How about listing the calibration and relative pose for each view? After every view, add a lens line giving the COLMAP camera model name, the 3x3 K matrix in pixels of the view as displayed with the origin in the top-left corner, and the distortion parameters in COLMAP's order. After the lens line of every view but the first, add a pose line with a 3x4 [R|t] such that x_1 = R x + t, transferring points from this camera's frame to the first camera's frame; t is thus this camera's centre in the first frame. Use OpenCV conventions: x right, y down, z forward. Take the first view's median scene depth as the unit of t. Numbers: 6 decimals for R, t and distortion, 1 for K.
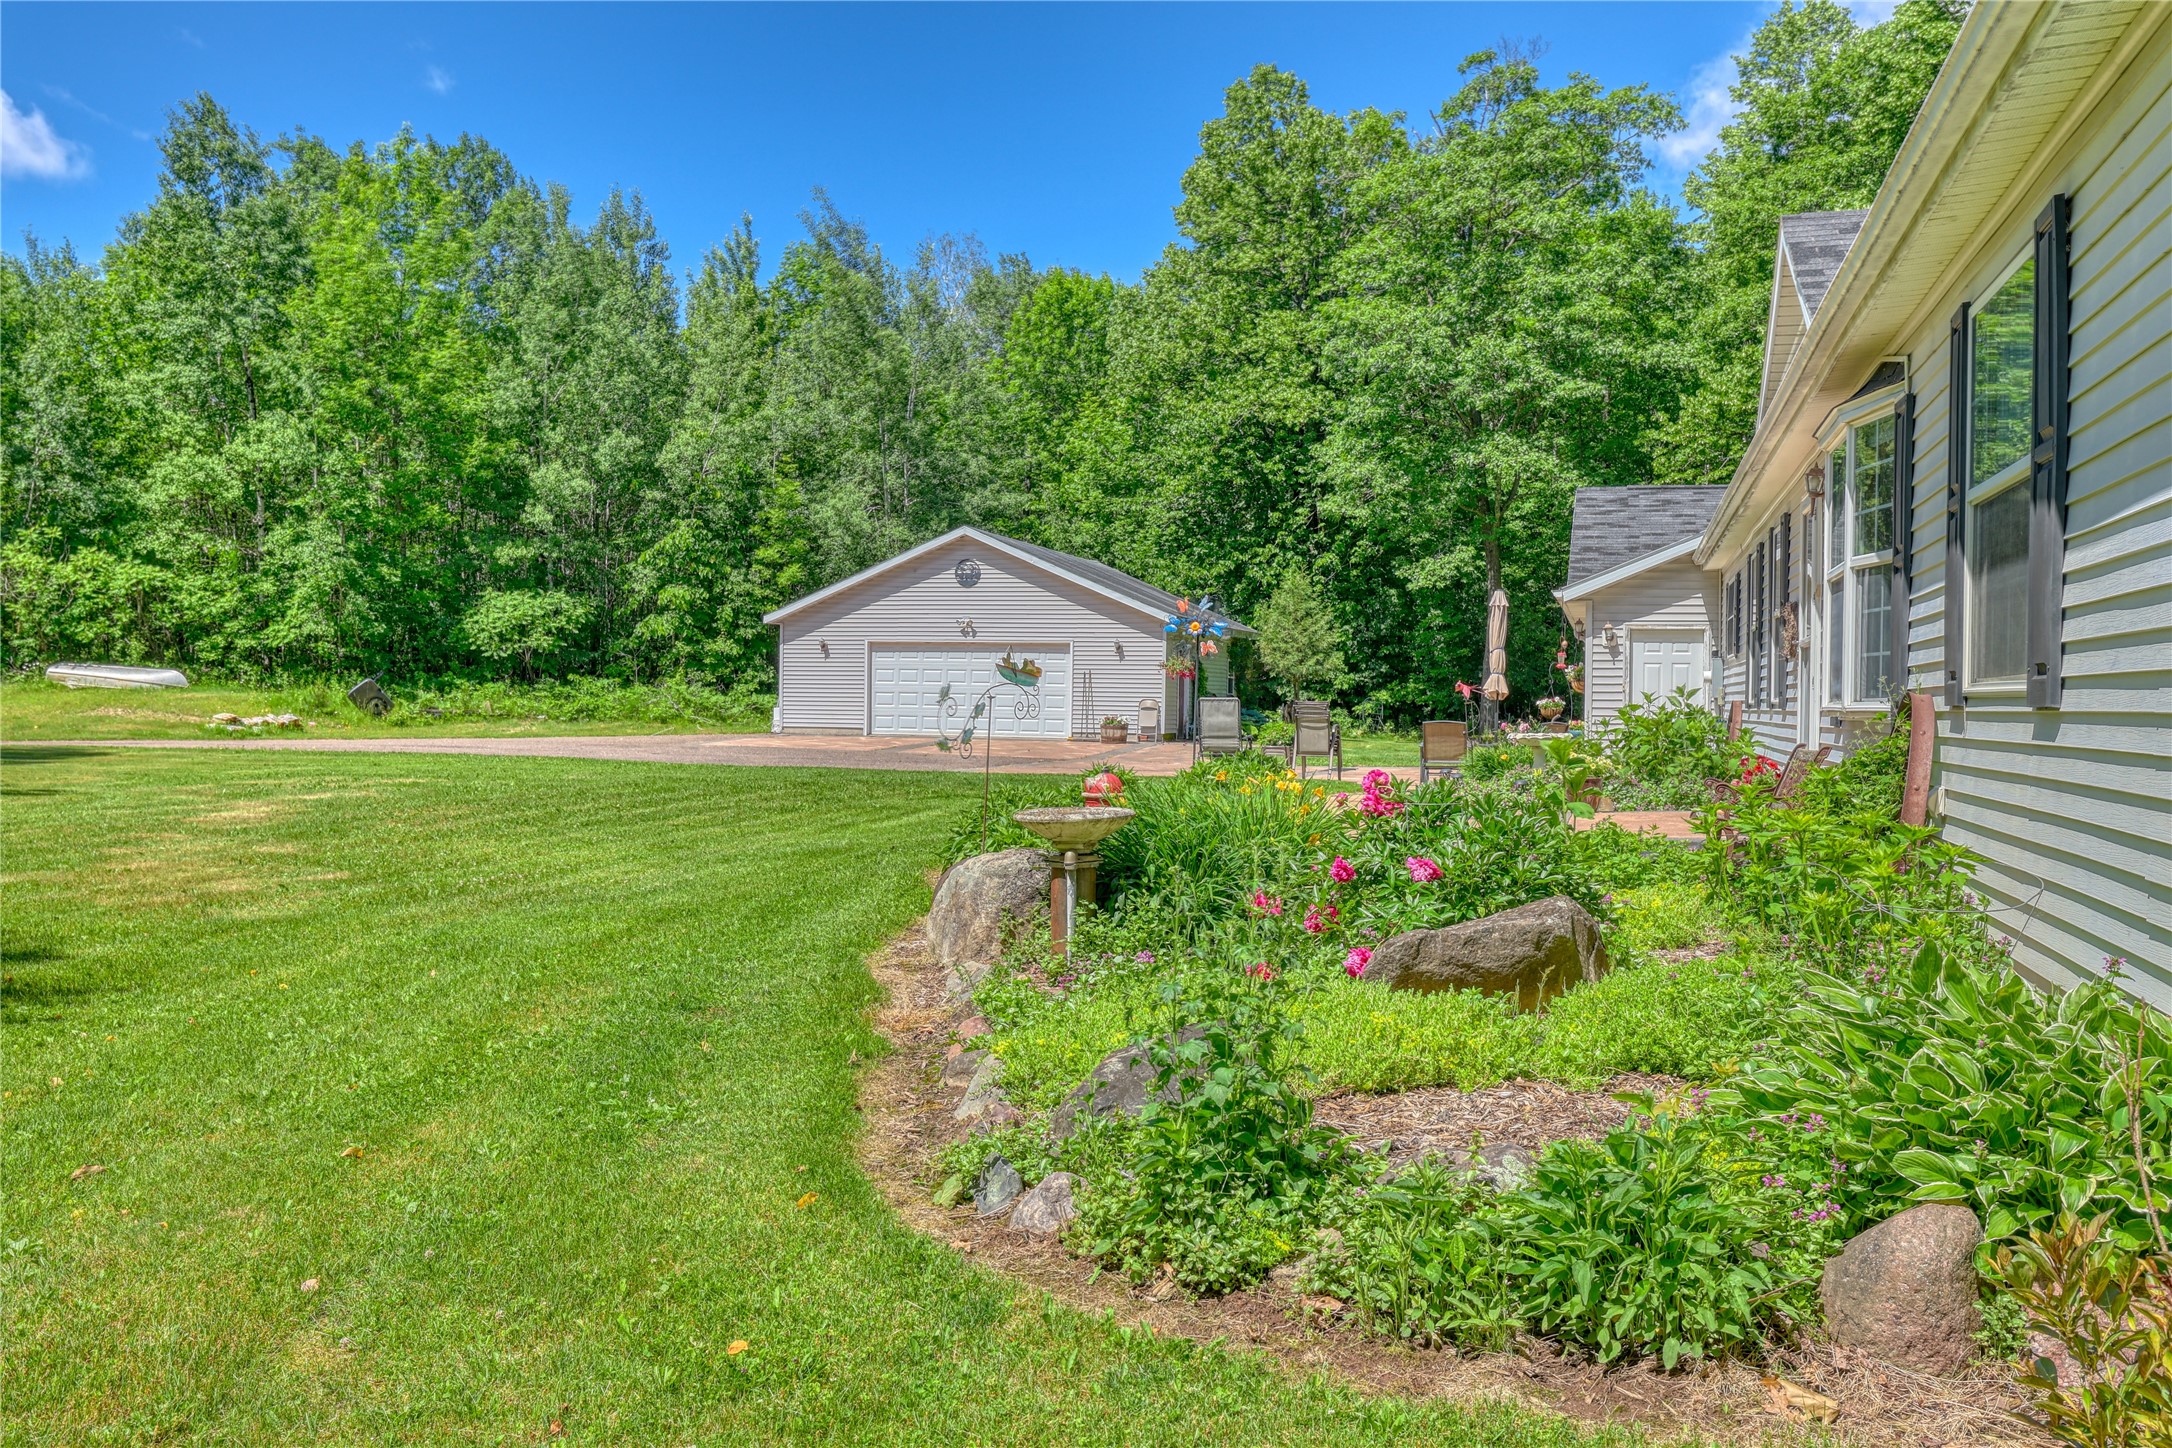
lens RADIAL K [[1818.1, 0, 1086.8], [0, 1818.1, 713.0], [0, 0, 1]] dist [0.000818, -0.000125]
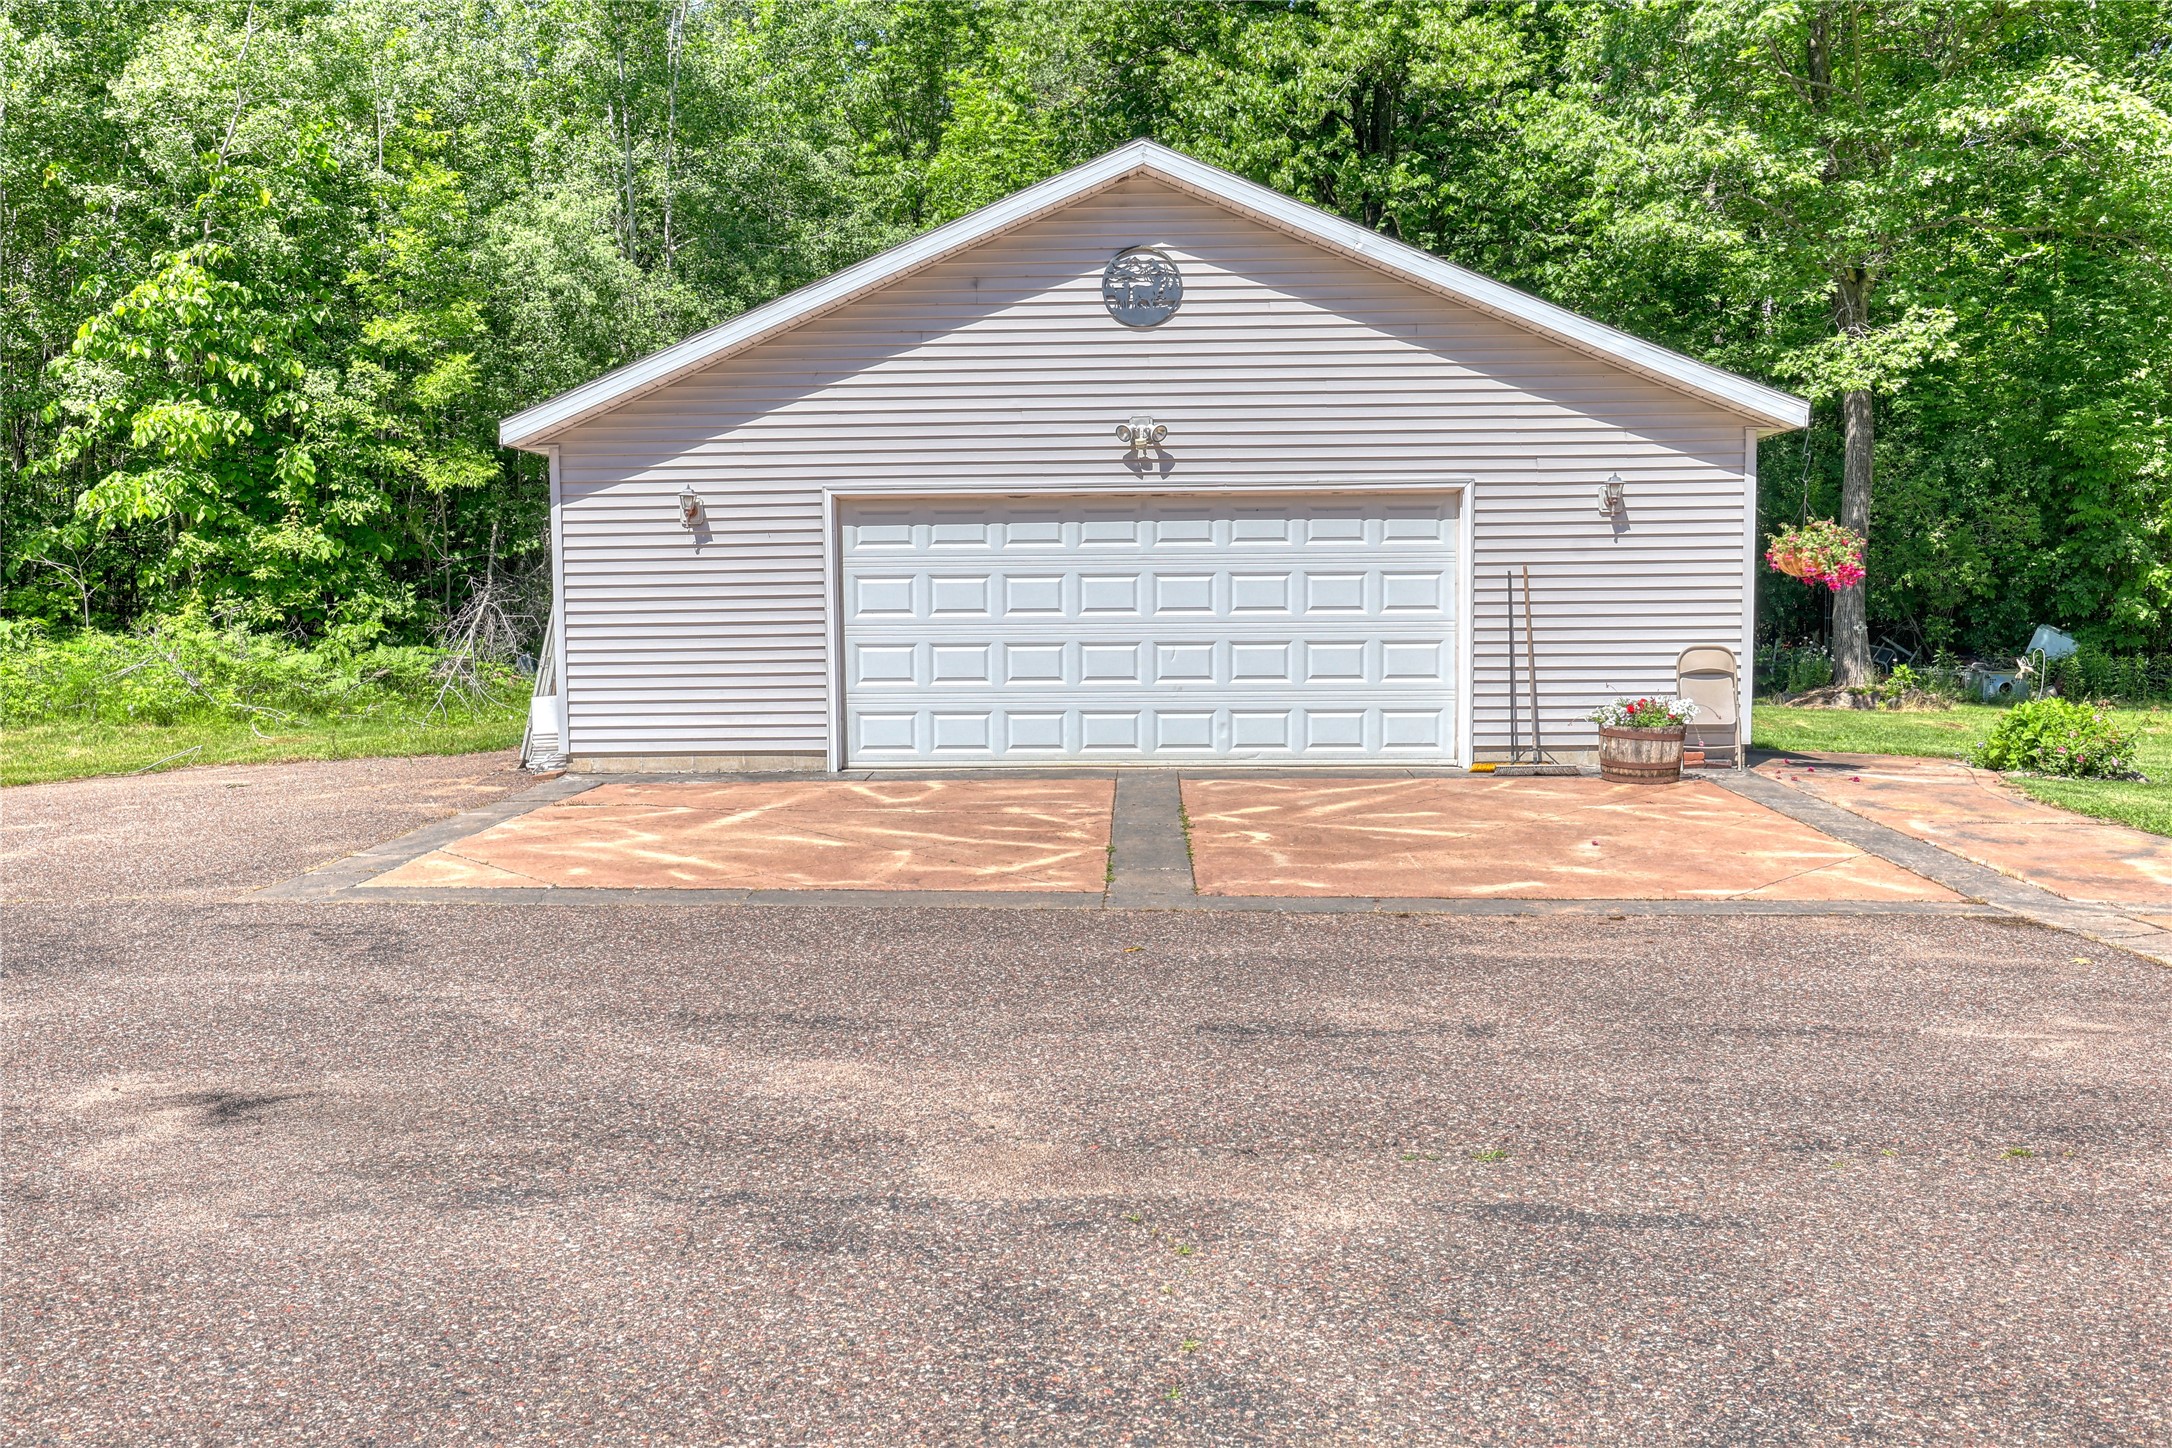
lens RADIAL K [[1842.7, 0, 1086.4], [0, 1842.7, 740.0], [0, 0, 1]] dist [-0.006994, 0.005947]
pose [[0.968274, -0.040006, 0.246666, -0.125888], [0.025418, 0.997750, 0.062046, -0.011020], [-0.248593, -0.053808, 0.967112, 0.513925]]
